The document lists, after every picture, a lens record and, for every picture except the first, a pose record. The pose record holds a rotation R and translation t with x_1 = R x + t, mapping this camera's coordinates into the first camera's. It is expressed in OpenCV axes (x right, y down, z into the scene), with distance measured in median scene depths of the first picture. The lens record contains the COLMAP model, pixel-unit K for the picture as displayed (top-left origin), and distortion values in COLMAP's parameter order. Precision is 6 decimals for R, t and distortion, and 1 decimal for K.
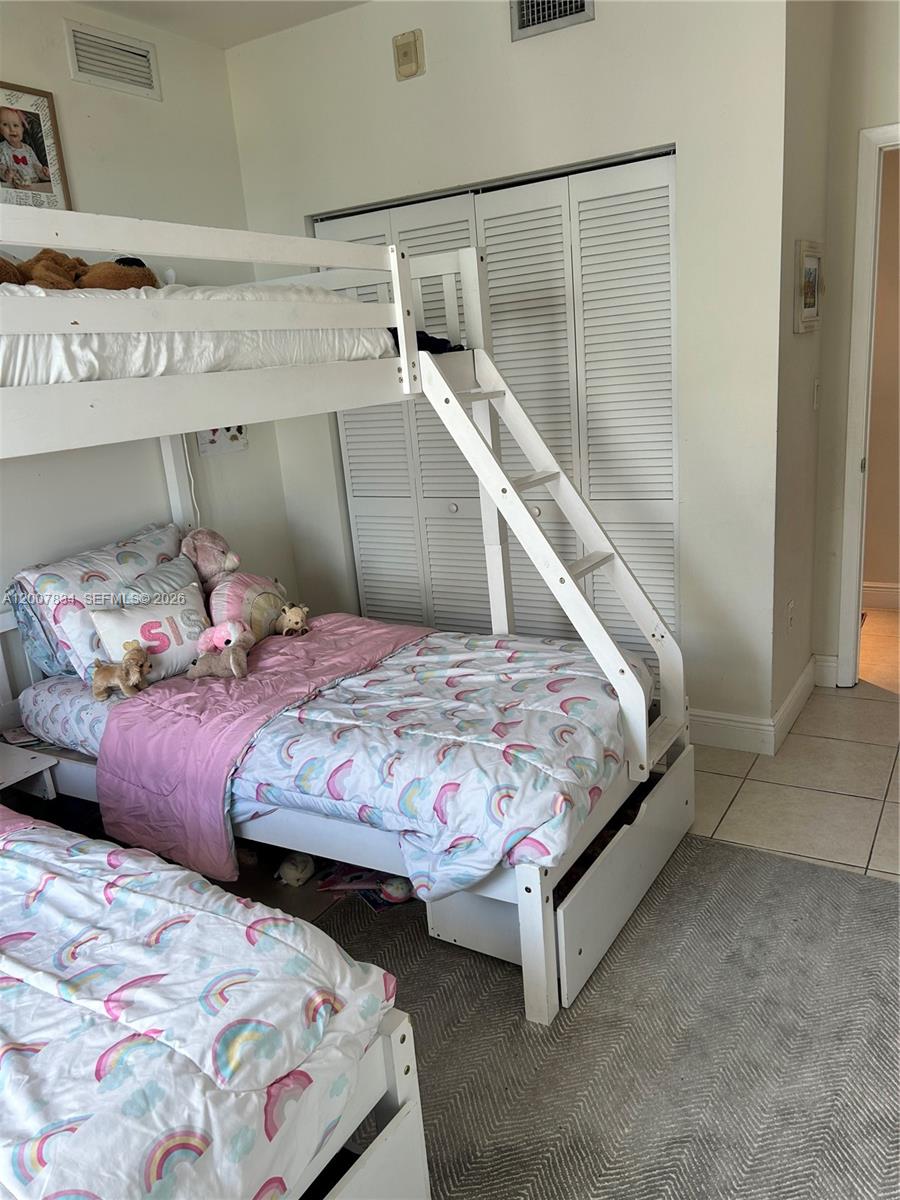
lens RADIAL K [[909.1, 0, 451.0], [0, 909.1, 600.9], [0, 0, 1]] dist [0.044275, -0.027688]
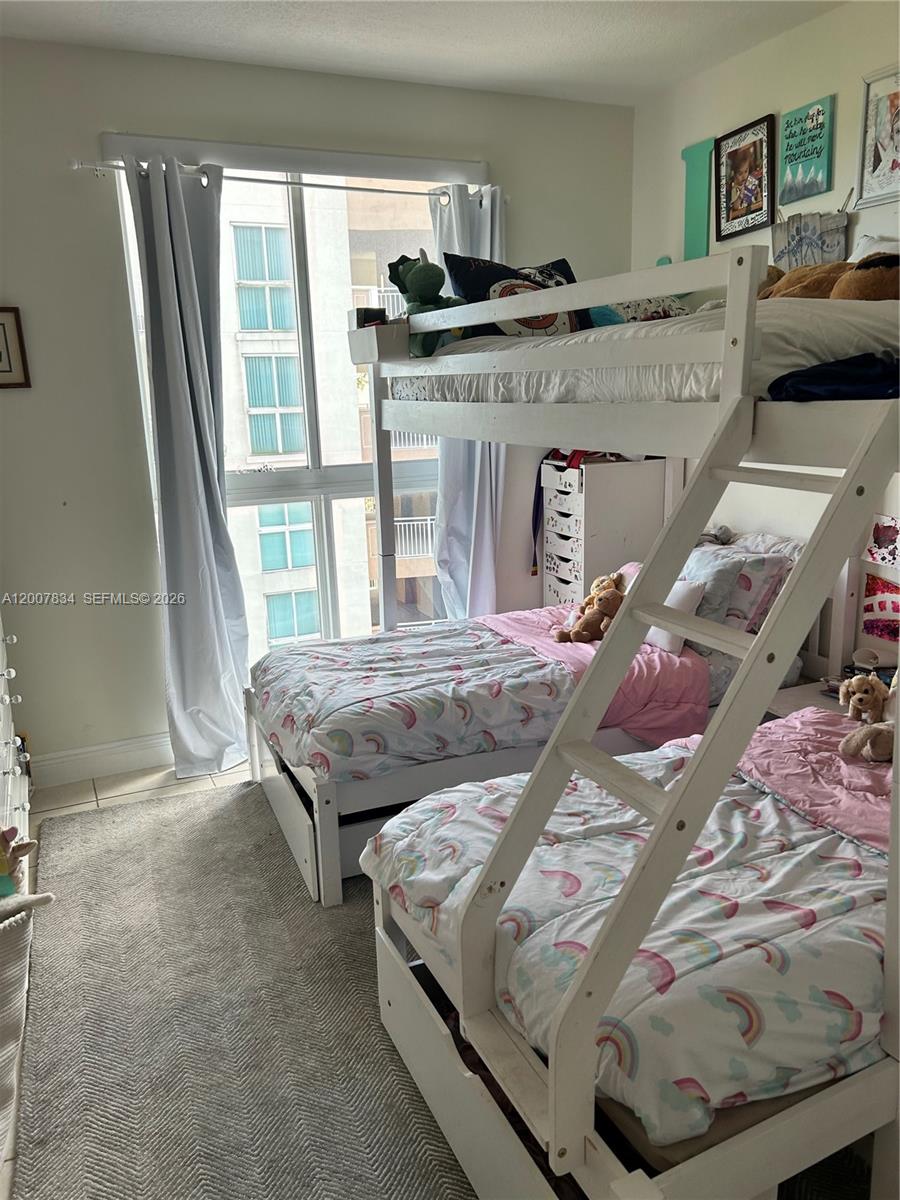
lens RADIAL K [[909.1, 0, 451.0], [0, 909.1, 602.1], [0, 0, 1]] dist [0.044275, -0.027688]
pose [[-0.556406, 0.282834, -0.781292, 0.847353], [-0.143959, 0.893251, 0.425885, -0.502157], [0.818345, 0.349439, -0.456294, 1.501887]]
